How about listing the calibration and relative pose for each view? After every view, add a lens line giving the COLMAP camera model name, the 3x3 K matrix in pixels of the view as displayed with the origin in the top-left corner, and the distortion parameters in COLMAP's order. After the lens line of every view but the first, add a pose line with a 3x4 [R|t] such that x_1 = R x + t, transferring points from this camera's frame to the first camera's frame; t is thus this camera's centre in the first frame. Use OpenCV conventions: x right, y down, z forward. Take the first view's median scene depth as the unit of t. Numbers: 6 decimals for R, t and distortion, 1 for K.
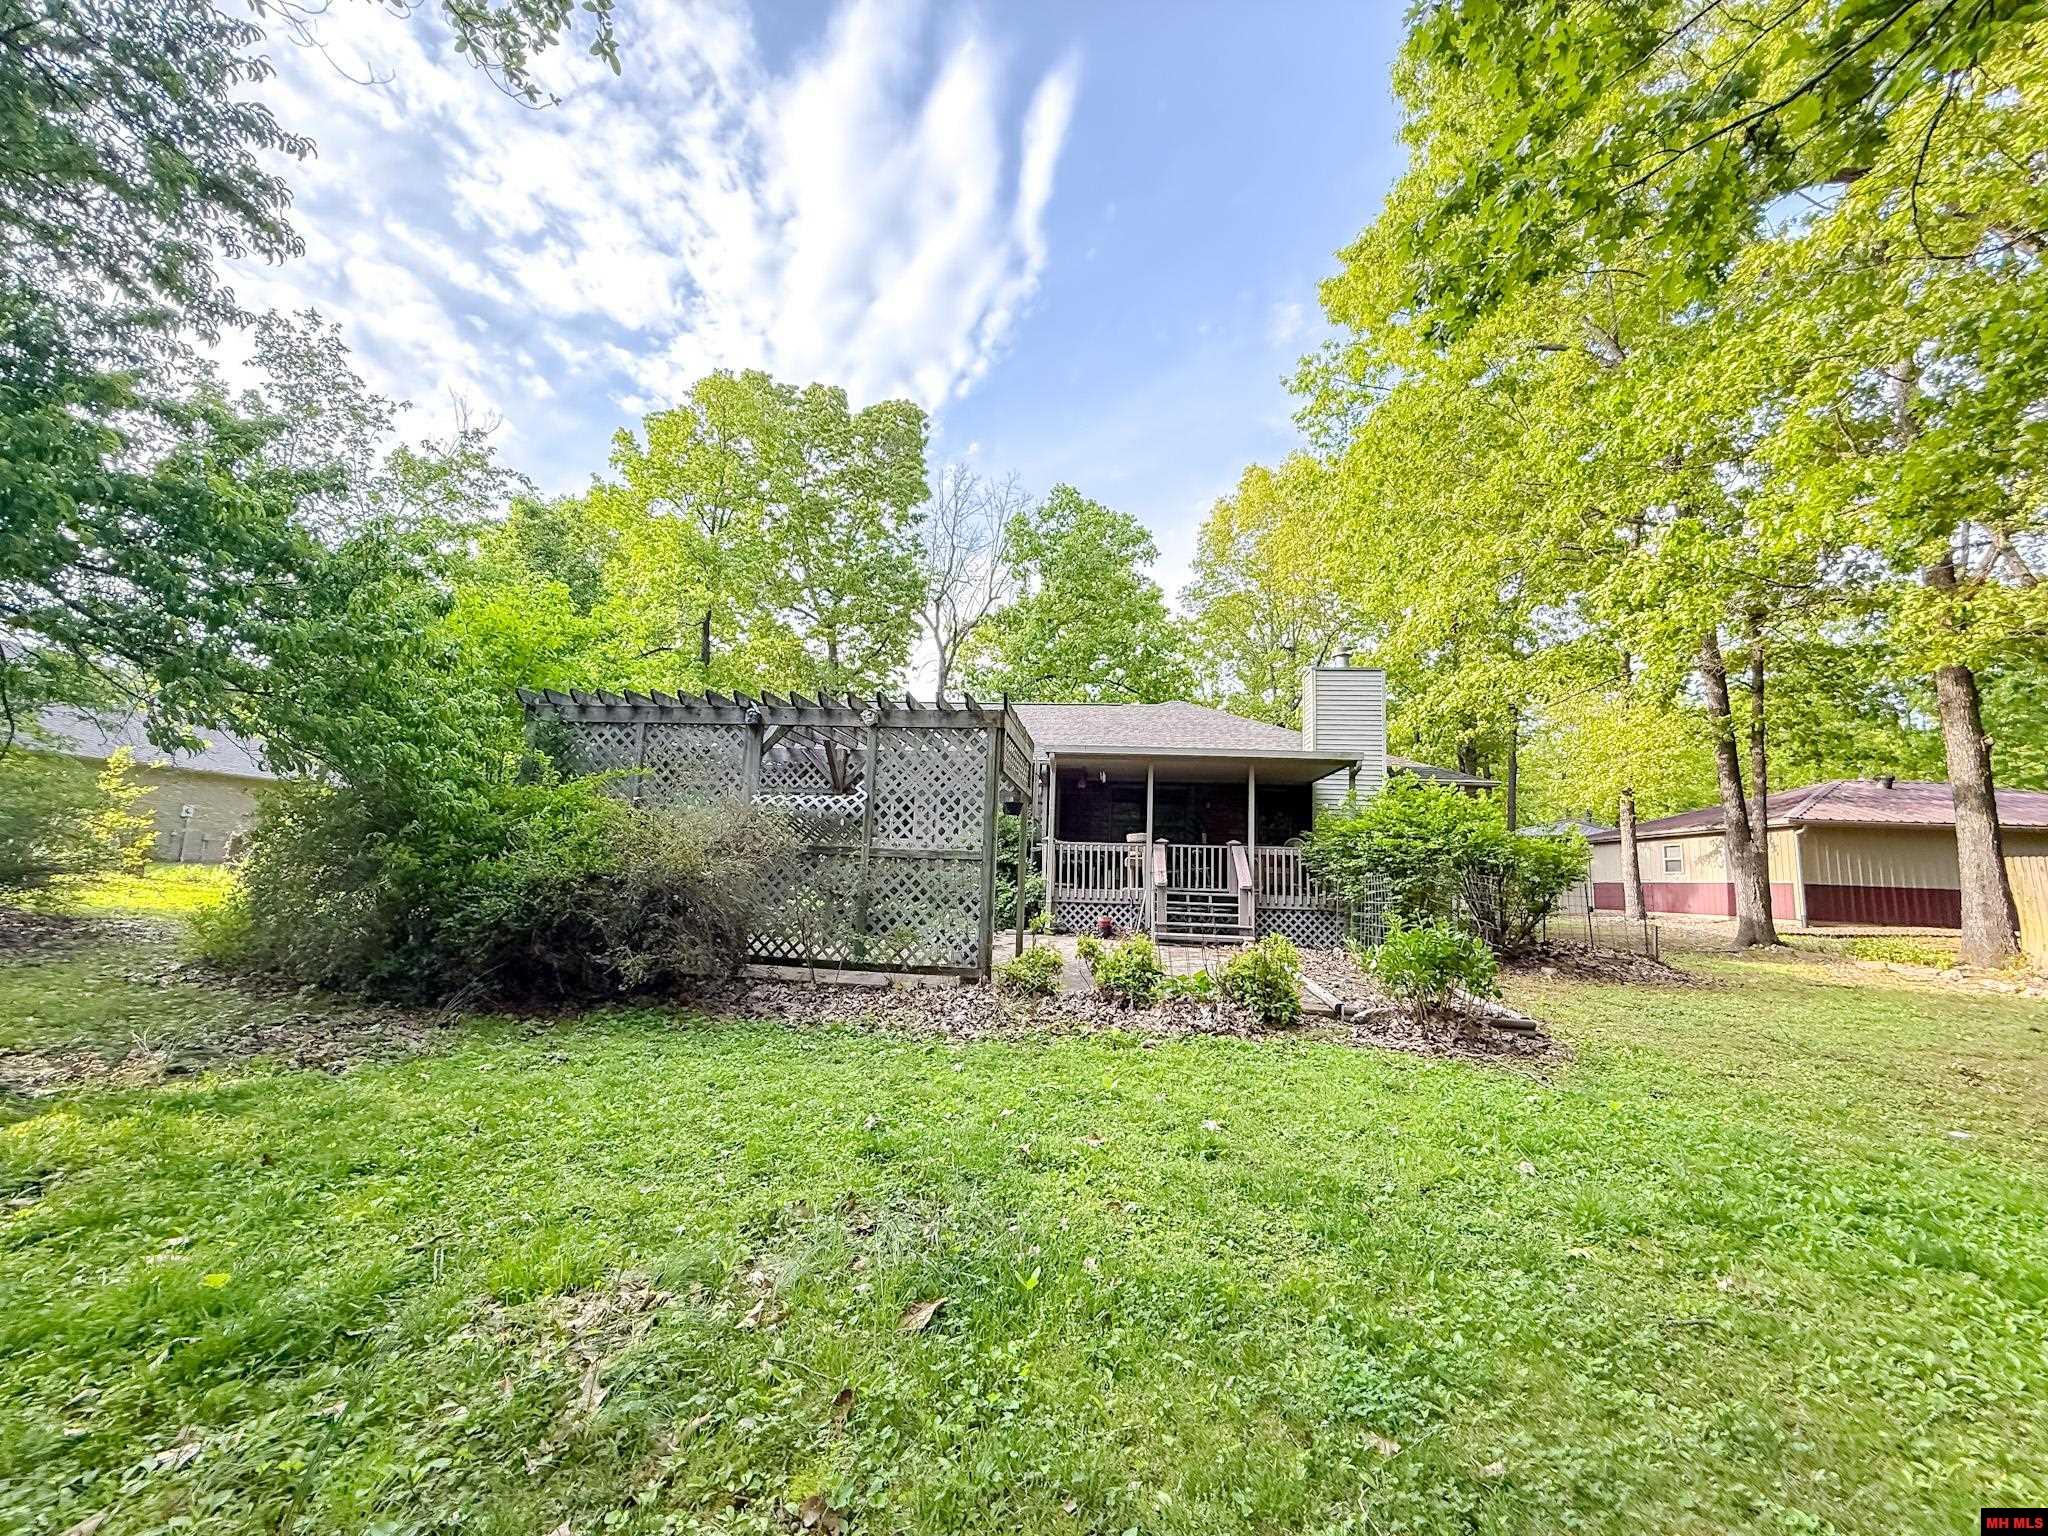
lens RADIAL K [[814.7, 0, 1017.6], [0, 814.7, 767.2], [0, 0, 1]] dist [-0.001707, -0.000096]
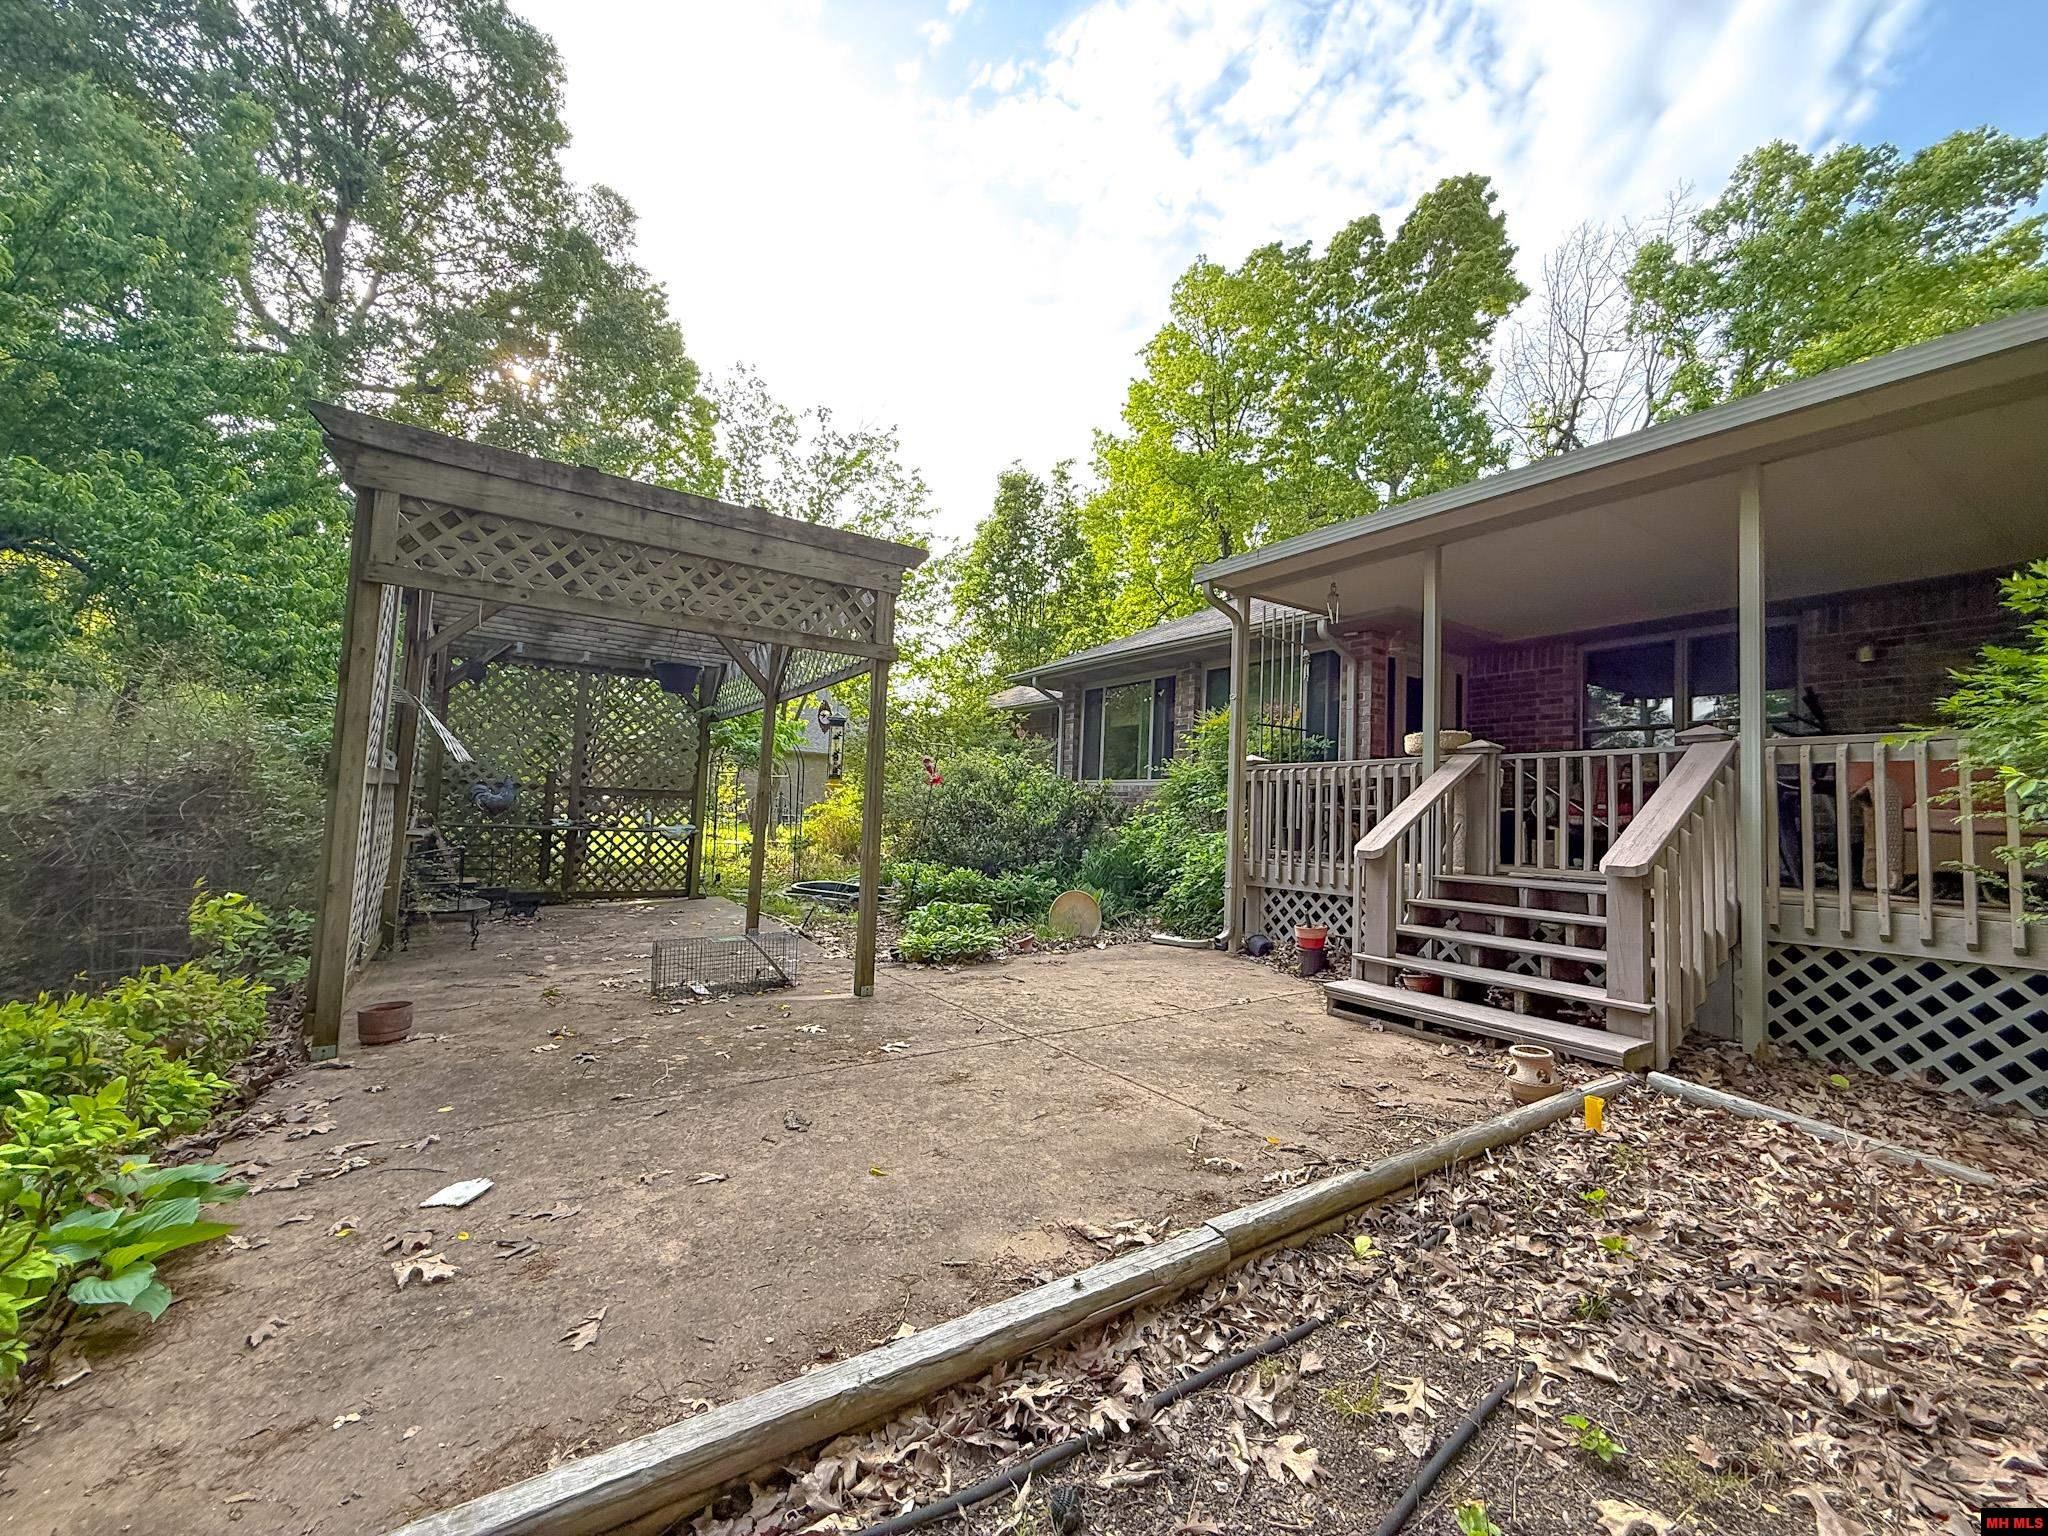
lens RADIAL K [[814.7, 0, 1017.6], [0, 814.7, 767.2], [0, 0, 1]] dist [-0.001707, -0.000096]
pose [[0.620343, -0.055858, -0.782339, 0.156416], [0.073341, 0.997222, -0.013046, 0.039923], [0.780894, -0.049284, 0.622717, 0.257816]]
